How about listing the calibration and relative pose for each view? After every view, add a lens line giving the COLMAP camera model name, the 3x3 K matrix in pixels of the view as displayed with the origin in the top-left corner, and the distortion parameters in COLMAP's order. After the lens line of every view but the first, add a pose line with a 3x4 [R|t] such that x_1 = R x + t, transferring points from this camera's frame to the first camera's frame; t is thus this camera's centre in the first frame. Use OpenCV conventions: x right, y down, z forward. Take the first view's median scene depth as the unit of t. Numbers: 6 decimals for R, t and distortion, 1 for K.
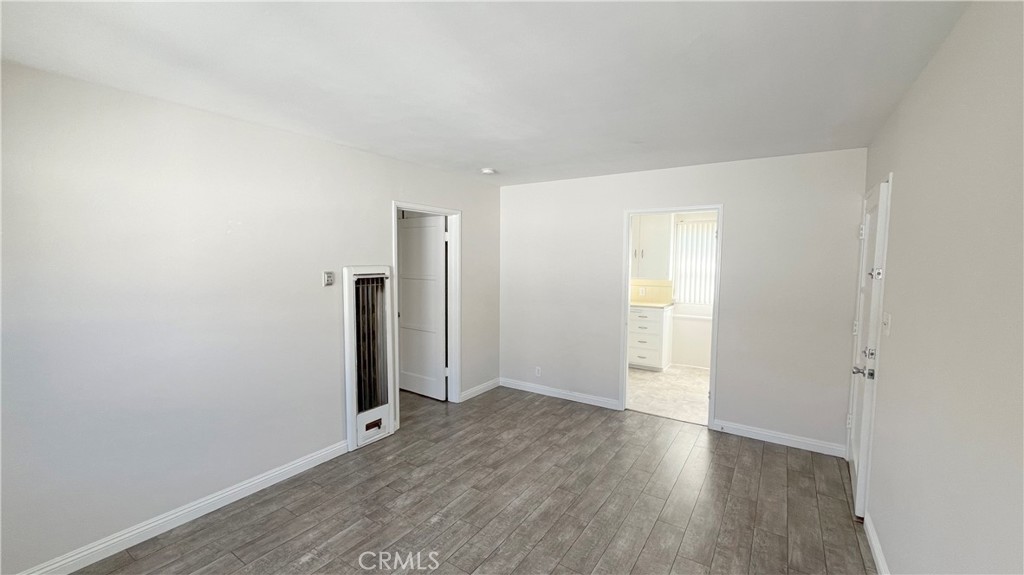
lens RADIAL K [[416.3, 0, 507.9], [0, 416.3, 289.6], [0, 0, 1]] dist [0.000382, 0.000120]
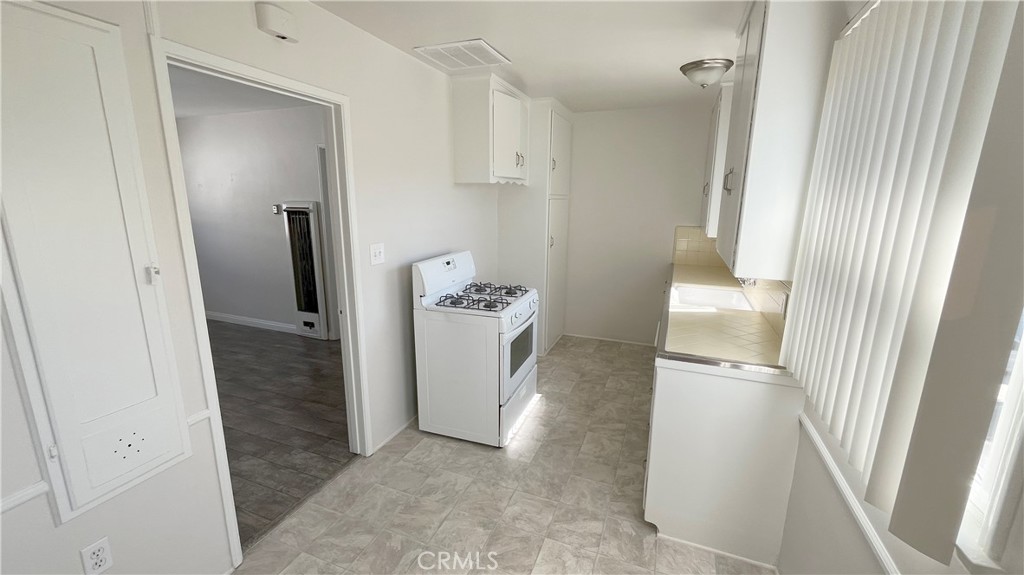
lens RADIAL K [[416.3, 0, 508.7], [0, 416.3, 288.7], [0, 0, 1]] dist [0.000382, 0.000120]
pose [[0.206011, 0.209311, -0.955902, 1.113495], [-0.081200, 0.977143, 0.196462, -0.101489], [0.975175, 0.037146, 0.218298, 1.415249]]
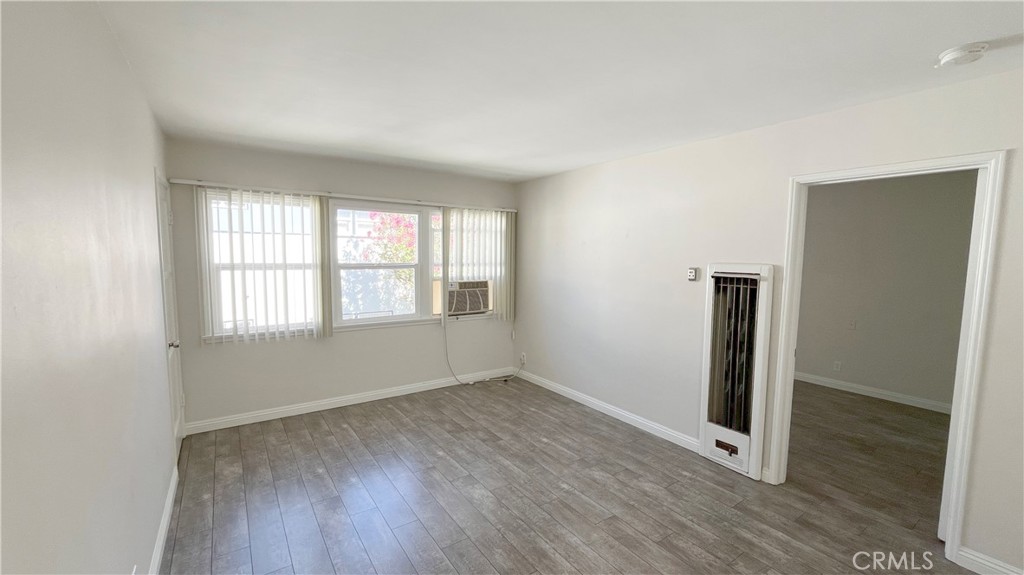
lens RADIAL K [[416.3, 0, 511.1], [0, 416.3, 288.2], [0, 0, 1]] dist [0.000382, 0.000120]
pose [[-0.370730, 0.065475, -0.926430, 0.666272], [-0.083956, 0.991065, 0.103639, -0.058334], [0.924938, 0.116202, -0.361921, 0.919248]]
